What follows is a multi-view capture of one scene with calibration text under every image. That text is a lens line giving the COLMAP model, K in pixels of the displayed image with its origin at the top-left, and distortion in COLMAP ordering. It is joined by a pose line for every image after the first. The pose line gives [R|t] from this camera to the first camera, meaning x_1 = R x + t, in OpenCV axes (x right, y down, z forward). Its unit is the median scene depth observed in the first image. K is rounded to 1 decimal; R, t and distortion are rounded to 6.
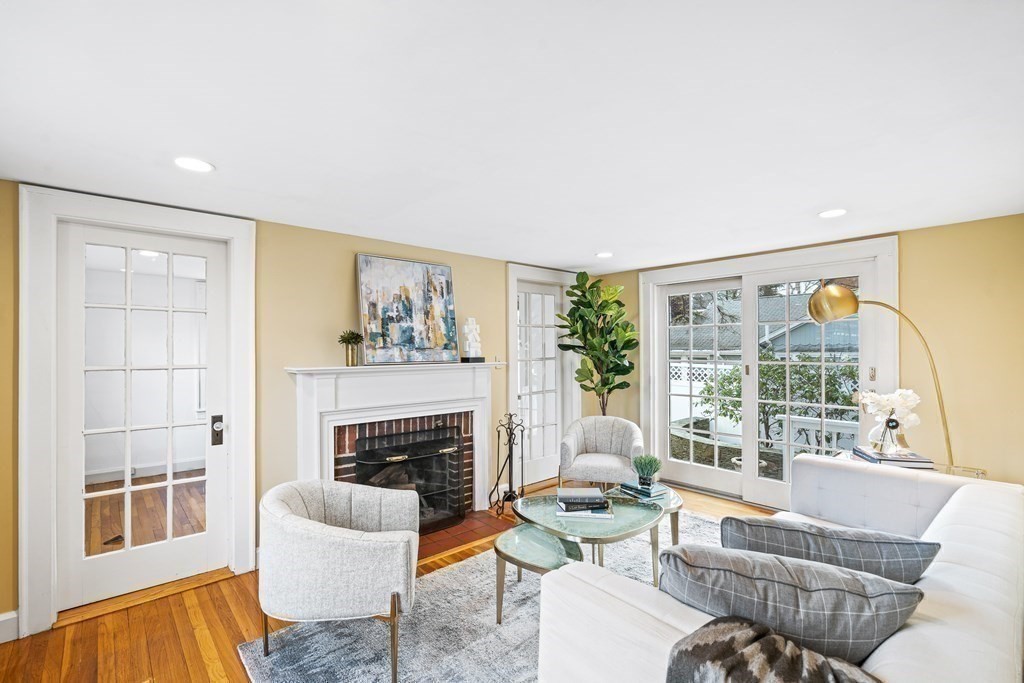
lens RADIAL K [[464.0, 0, 505.4], [0, 464.0, 343.9], [0, 0, 1]] dist [-0.004991, 0.000662]
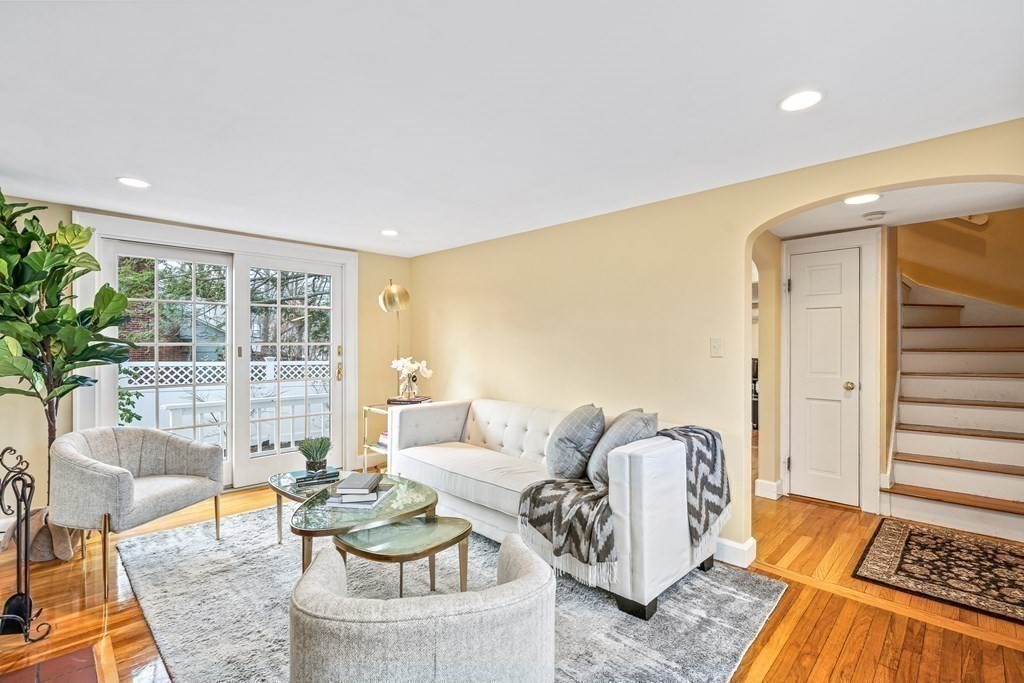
lens RADIAL K [[464.0, 0, 509.7], [0, 464.0, 342.2], [0, 0, 1]] dist [-0.004991, 0.000662]
pose [[-0.066862, 0.005049, 0.997749, -0.538329], [-0.014401, 0.999878, -0.006025, 0.038150], [-0.997658, -0.014771, -0.066781, 0.551516]]
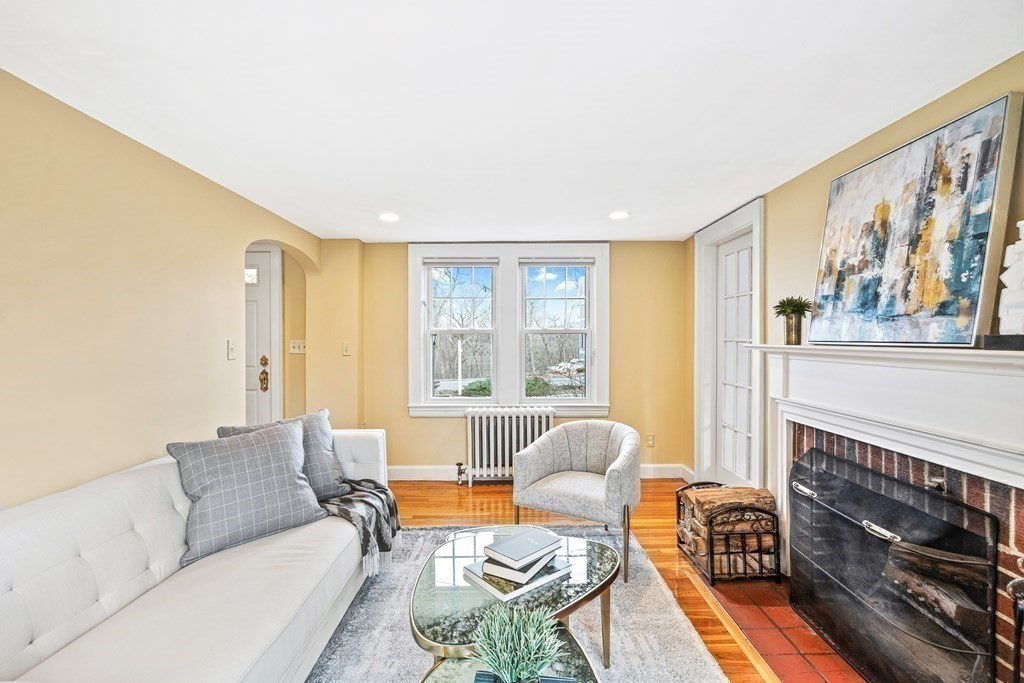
lens RADIAL K [[464.0, 0, 515.9], [0, 464.0, 339.3], [0, 0, 1]] dist [-0.004991, 0.000662]
pose [[-0.645261, 0.008352, -0.763916, 0.460934], [0.014370, 0.999896, -0.001206, 0.029349], [0.763827, -0.011756, -0.645314, 0.997776]]
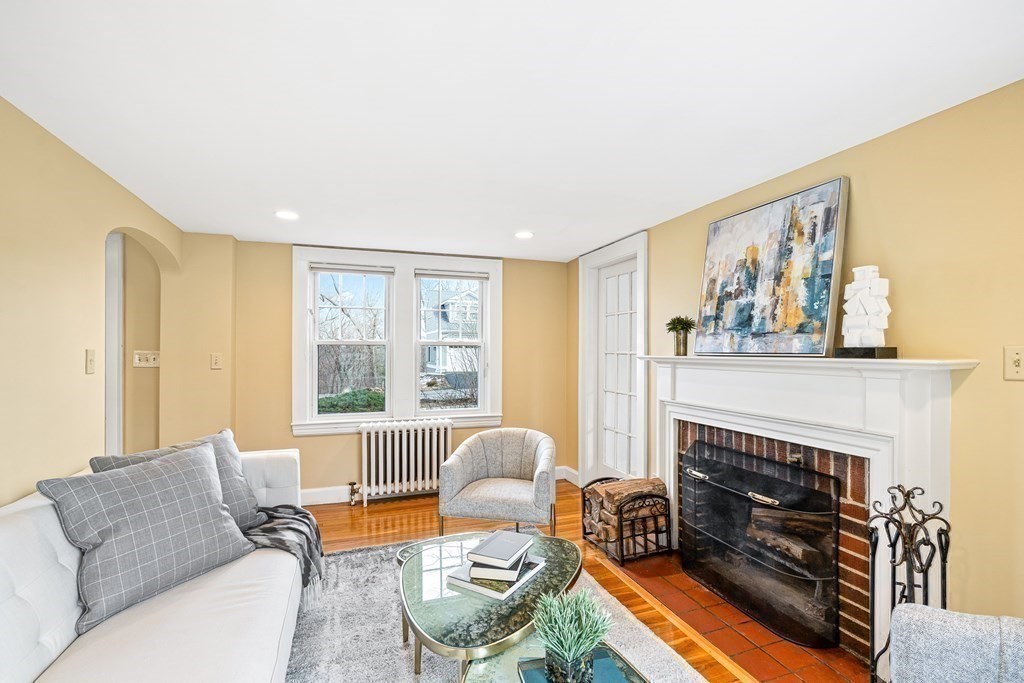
lens RADIAL K [[464.0, 0, 517.9], [0, 464.0, 347.2], [0, 0, 1]] dist [-0.004991, 0.000662]
pose [[-0.355025, -0.004609, -0.934845, 0.547584], [0.010904, 0.999899, -0.009071, 0.031491], [0.934793, -0.013414, -0.354939, 0.895750]]
